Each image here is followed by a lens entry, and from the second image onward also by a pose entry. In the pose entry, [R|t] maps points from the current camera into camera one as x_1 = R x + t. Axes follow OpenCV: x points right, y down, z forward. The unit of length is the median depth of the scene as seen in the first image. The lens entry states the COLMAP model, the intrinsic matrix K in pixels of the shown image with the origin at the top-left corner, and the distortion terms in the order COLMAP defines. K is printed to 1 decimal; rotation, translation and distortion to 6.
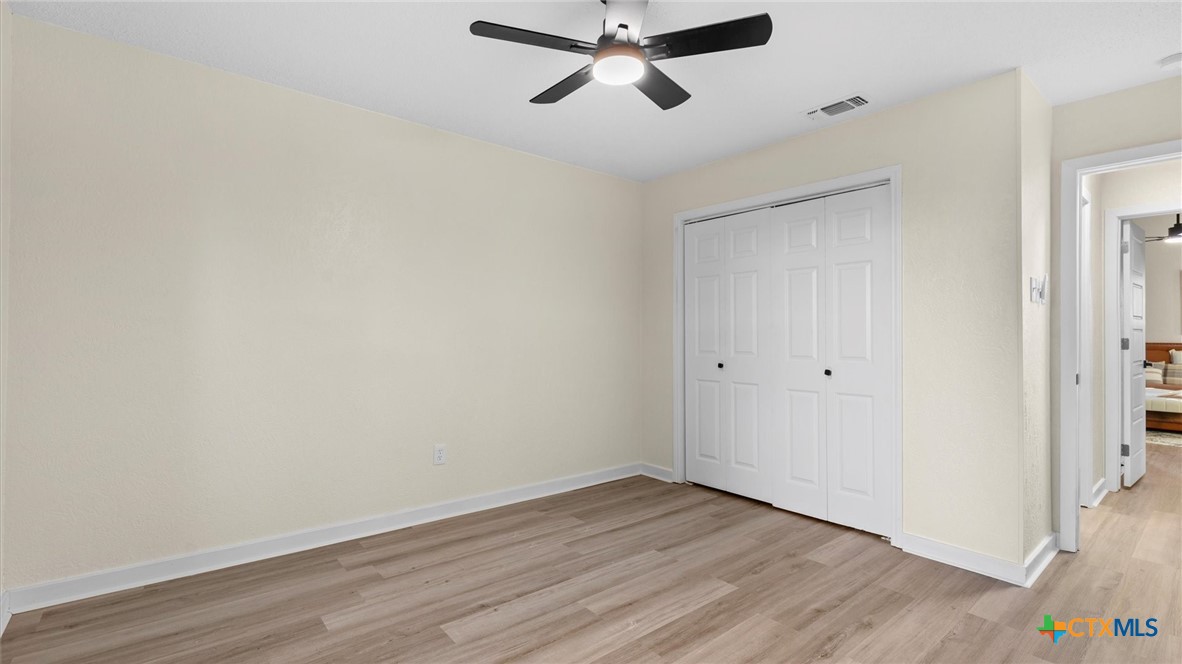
lens RADIAL K [[526.1, 0, 589.8], [0, 526.1, 333.0], [0, 0, 1]] dist [0.003658, 0.000126]
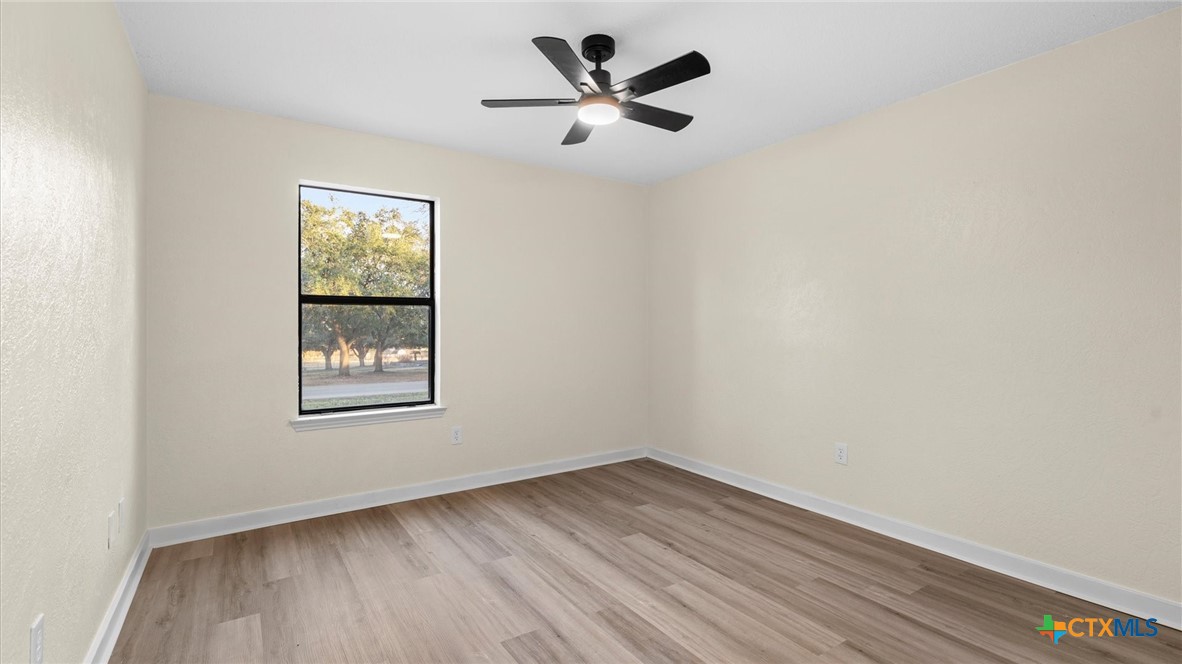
lens RADIAL K [[526.1, 0, 591.9], [0, 526.1, 327.6], [0, 0, 1]] dist [0.003658, 0.000126]
pose [[-0.094456, -0.009417, -0.995485, 0.941253], [0.000880, 0.999954, -0.009543, 0.007791], [0.995529, -0.001778, -0.094443, 0.811984]]
